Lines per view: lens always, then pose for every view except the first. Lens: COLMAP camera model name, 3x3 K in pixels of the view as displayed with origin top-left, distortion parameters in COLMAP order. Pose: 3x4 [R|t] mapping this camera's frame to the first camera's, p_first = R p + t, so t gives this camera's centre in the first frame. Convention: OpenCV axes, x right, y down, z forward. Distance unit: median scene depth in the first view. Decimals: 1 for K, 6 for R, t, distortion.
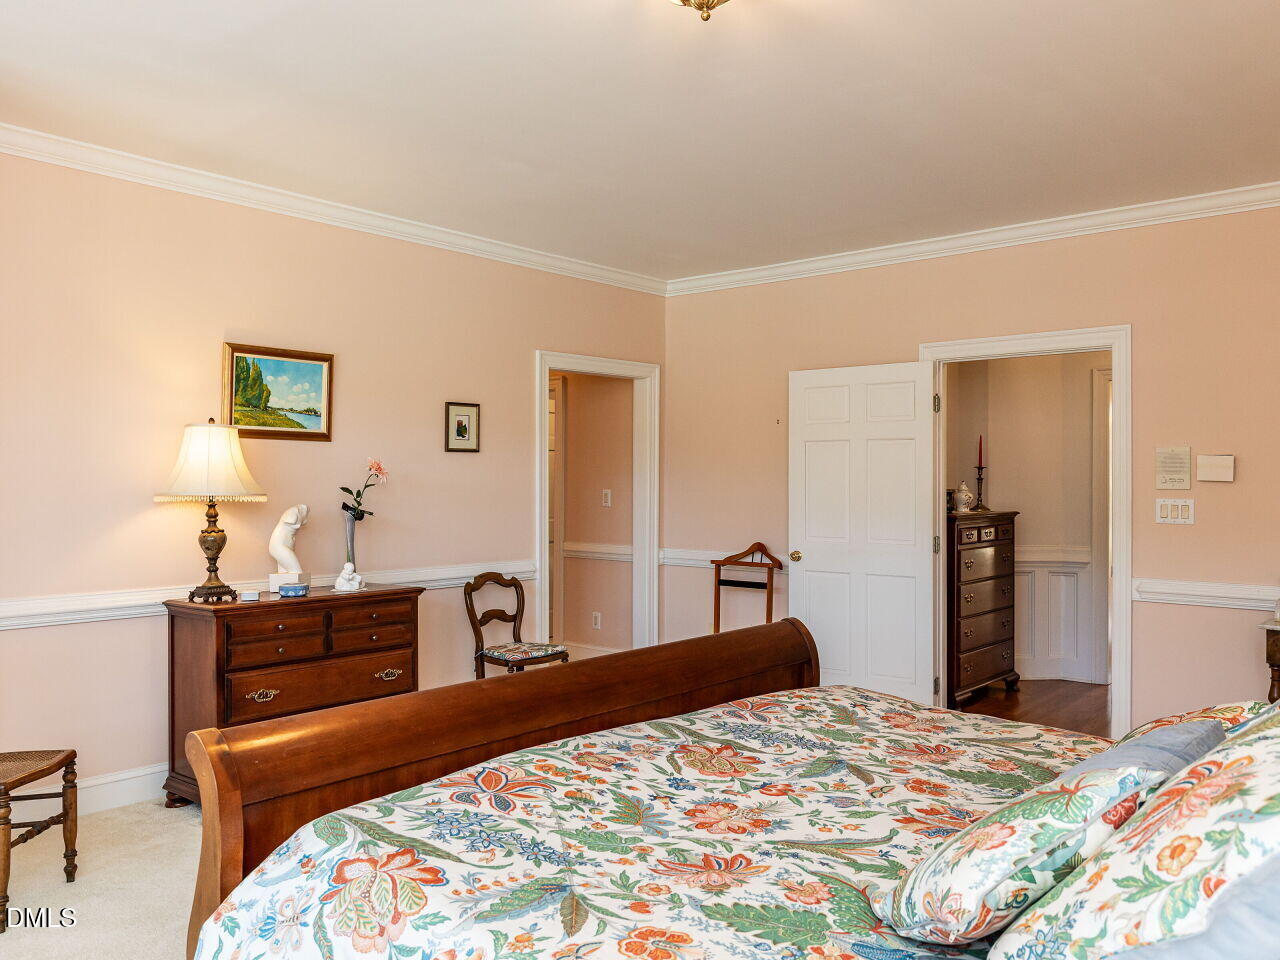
lens RADIAL K [[989.9, 0, 646.1], [0, 989.9, 479.8], [0, 0, 1]] dist [-0.003507, -0.004343]
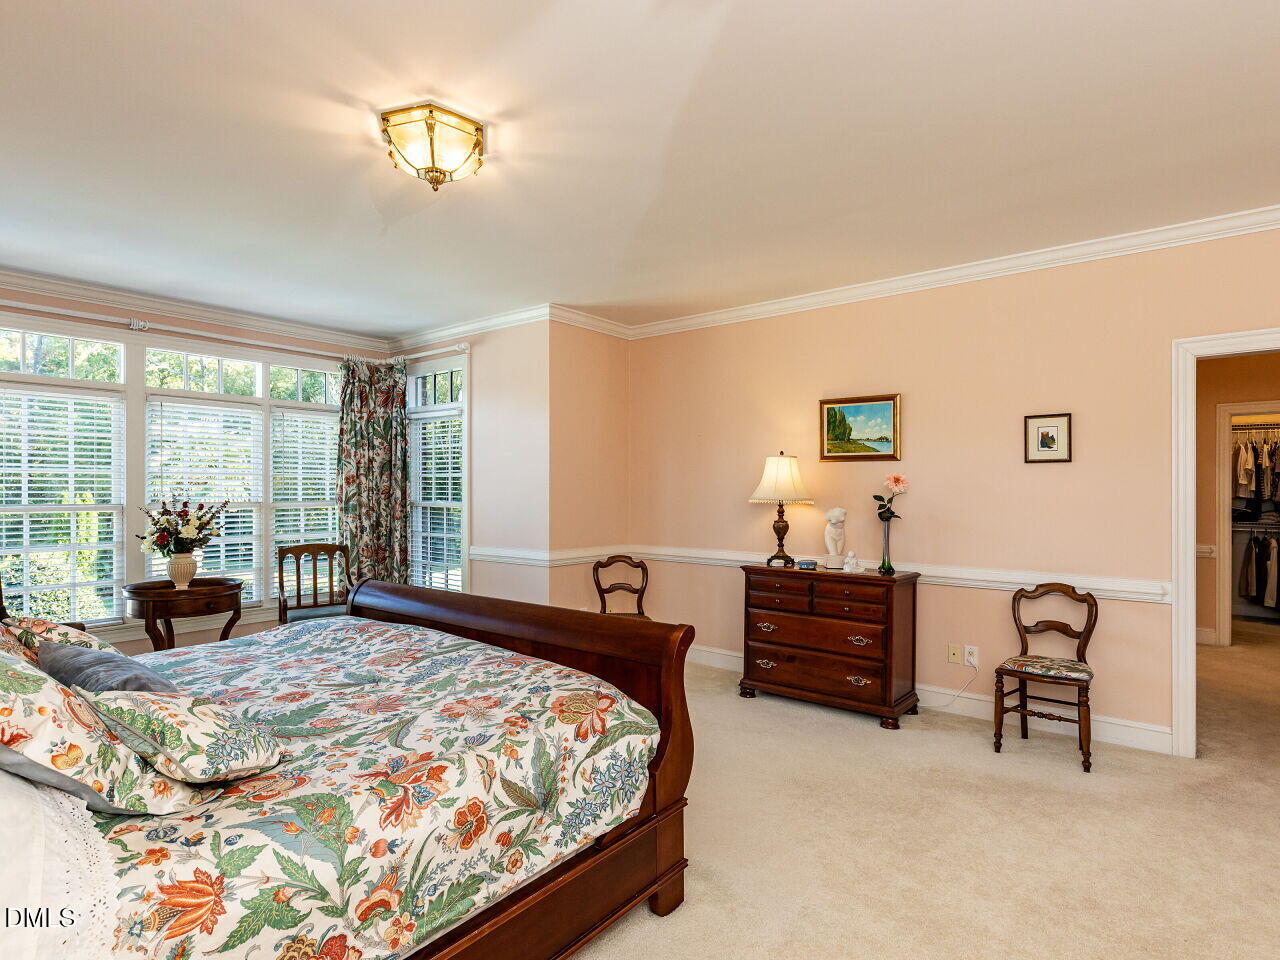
lens RADIAL K [[682.5, 0, 652.7], [0, 682.5, 487.9], [0, 0, 1]] dist [0.005327, -0.002920]
pose [[0.051121, -0.003275, -0.998687, 0.661017], [-0.000787, 0.999994, -0.003319, 0.001077], [0.998692, 0.000956, 0.051118, 0.734700]]
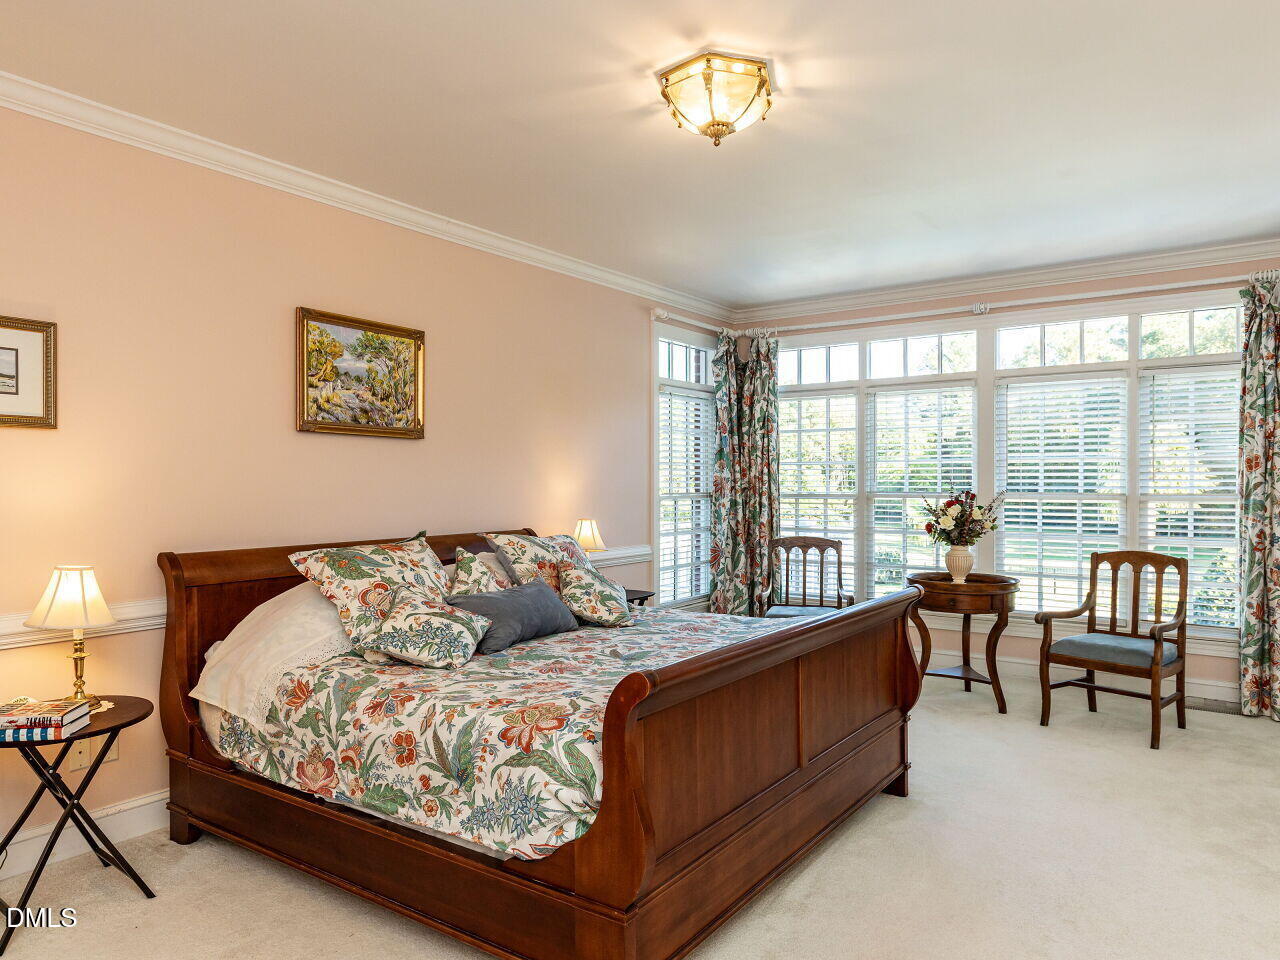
lens RADIAL K [[844.8, 0, 635.6], [0, 844.8, 482.3], [0, 0, 1]] dist [0.006053, -0.000329]
pose [[-0.995186, 0.002259, -0.097980, 0.038492], [0.002146, 0.999997, 0.001257, 0.004439], [0.097983, 0.001041, -0.995188, 1.386777]]
